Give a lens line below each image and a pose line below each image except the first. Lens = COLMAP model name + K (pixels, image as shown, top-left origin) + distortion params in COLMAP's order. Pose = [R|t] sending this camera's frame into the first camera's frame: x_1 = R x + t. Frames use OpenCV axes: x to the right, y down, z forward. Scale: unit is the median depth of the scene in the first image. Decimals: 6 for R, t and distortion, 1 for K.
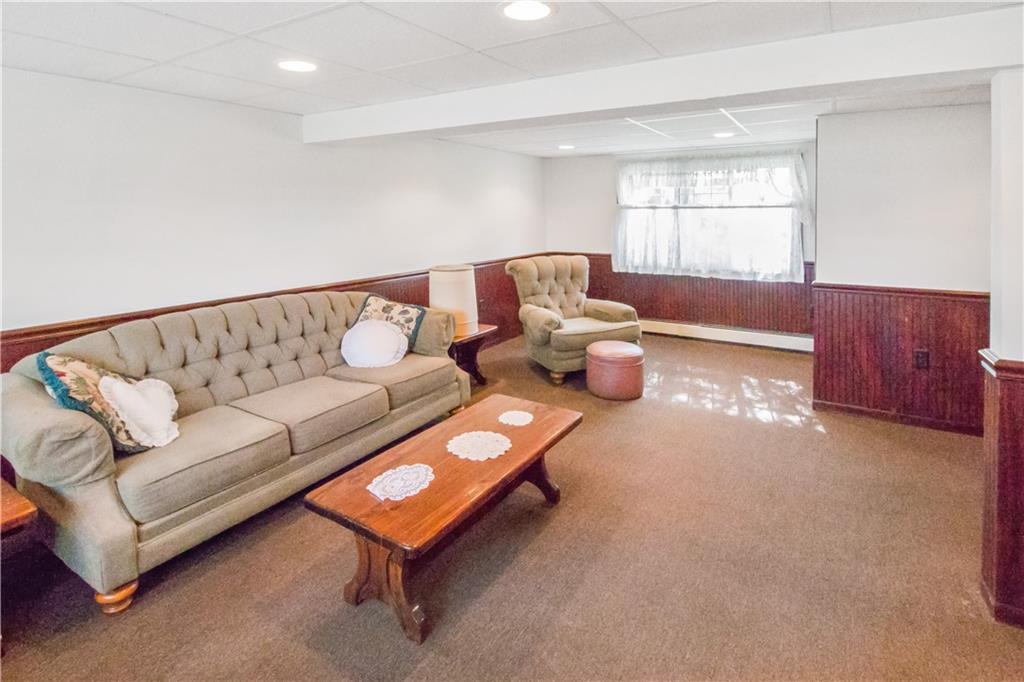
lens RADIAL K [[476.0, 0, 512.0], [0, 476.0, 341.0], [0, 0, 1]] dist [0.011793, -0.022964]
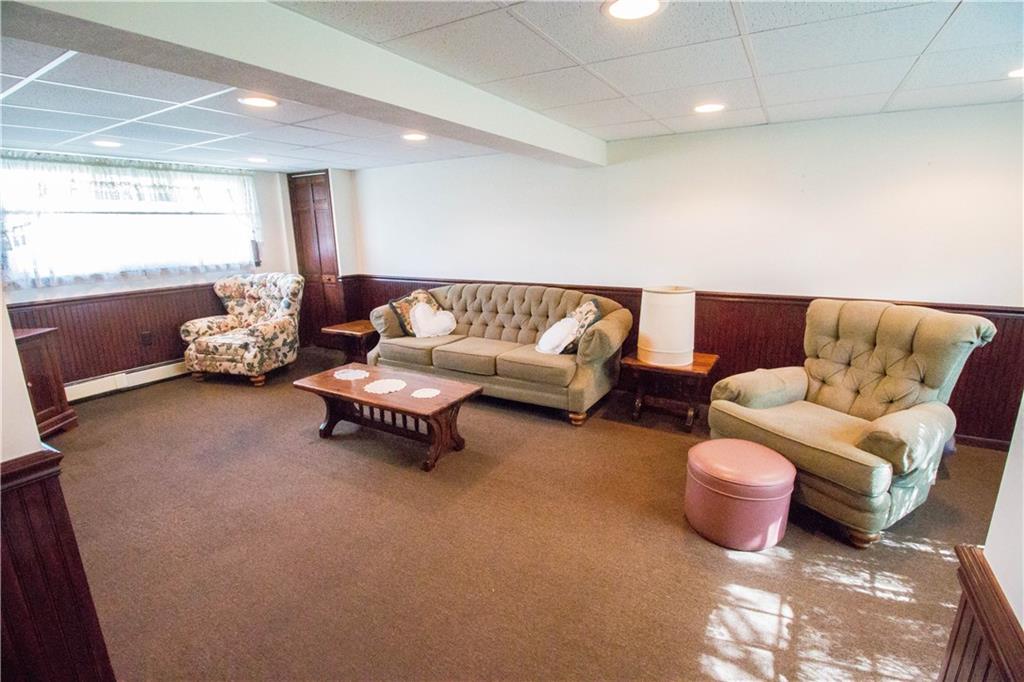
lens RADIAL K [[476.0, 0, 512.0], [0, 476.0, 341.0], [0, 0, 1]] dist [0.011793, -0.022964]
pose [[0.042727, 0.228700, -0.972559, 1.134627], [-0.245425, 0.946023, 0.211678, -0.268033], [0.968474, 0.229646, 0.096550, 0.970961]]
